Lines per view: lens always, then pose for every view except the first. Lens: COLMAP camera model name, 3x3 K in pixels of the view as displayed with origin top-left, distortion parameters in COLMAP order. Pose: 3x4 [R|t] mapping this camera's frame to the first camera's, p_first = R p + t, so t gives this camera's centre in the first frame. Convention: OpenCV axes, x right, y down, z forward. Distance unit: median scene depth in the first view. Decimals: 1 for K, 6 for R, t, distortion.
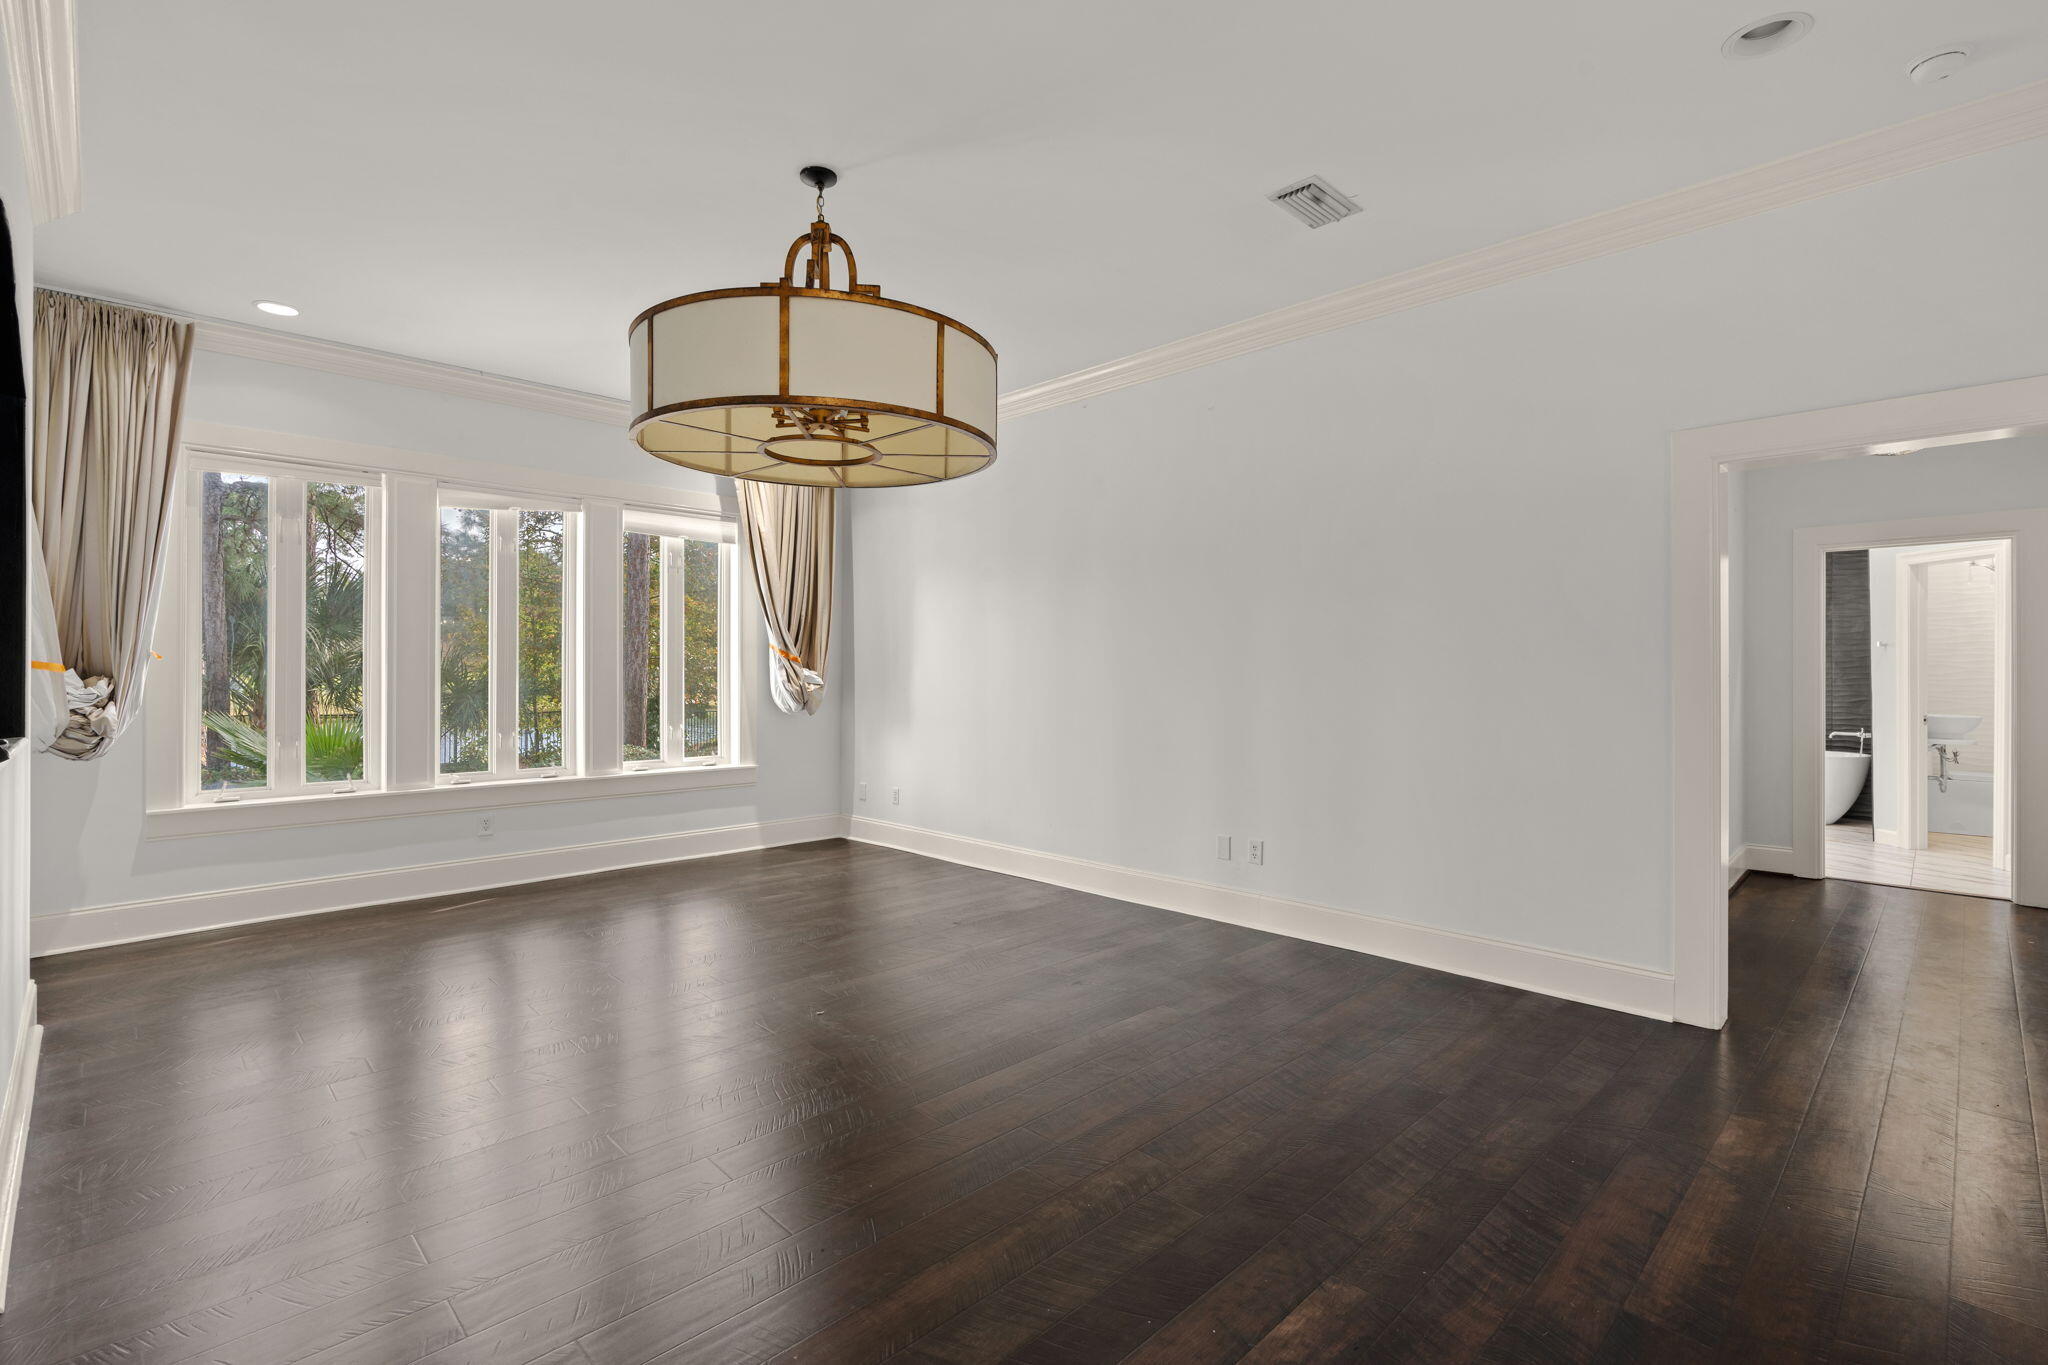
lens RADIAL K [[951.9, 0, 1023.1], [0, 951.9, 668.8], [0, 0, 1]] dist [-0.001274, -0.000228]
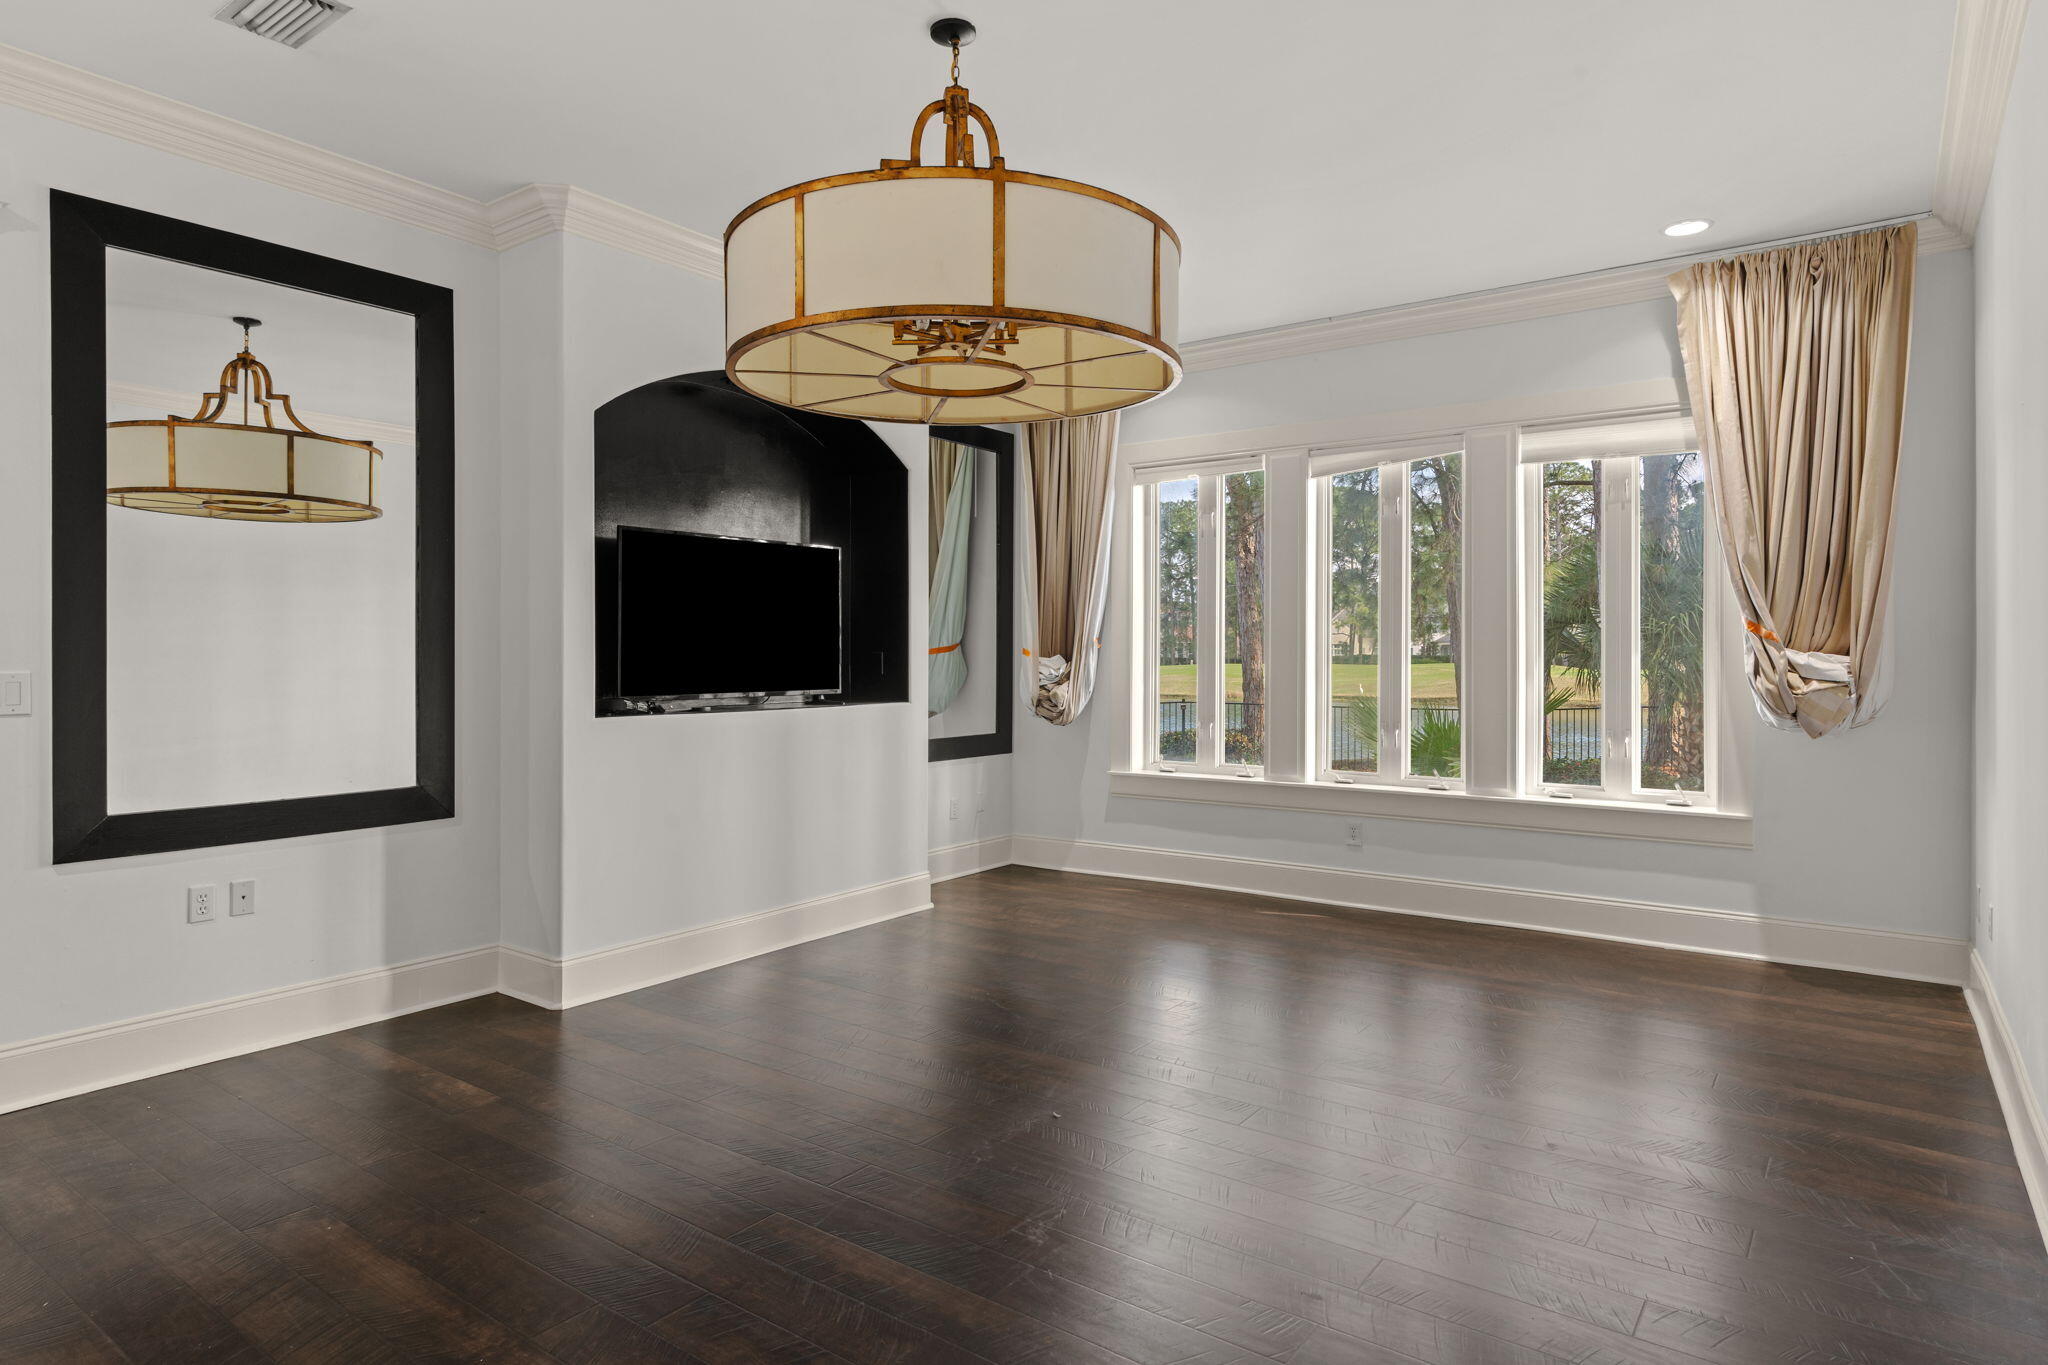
lens RADIAL K [[1188.2, 0, 1026.7], [0, 1188.2, 654.2], [0, 0, 1]] dist [0.036958, -0.000099]
pose [[0.190458, -0.003408, -0.981689, 0.417474], [-0.001161, 0.999992, -0.003697, 0.004169], [0.981695, 0.001844, 0.190453, 0.466149]]
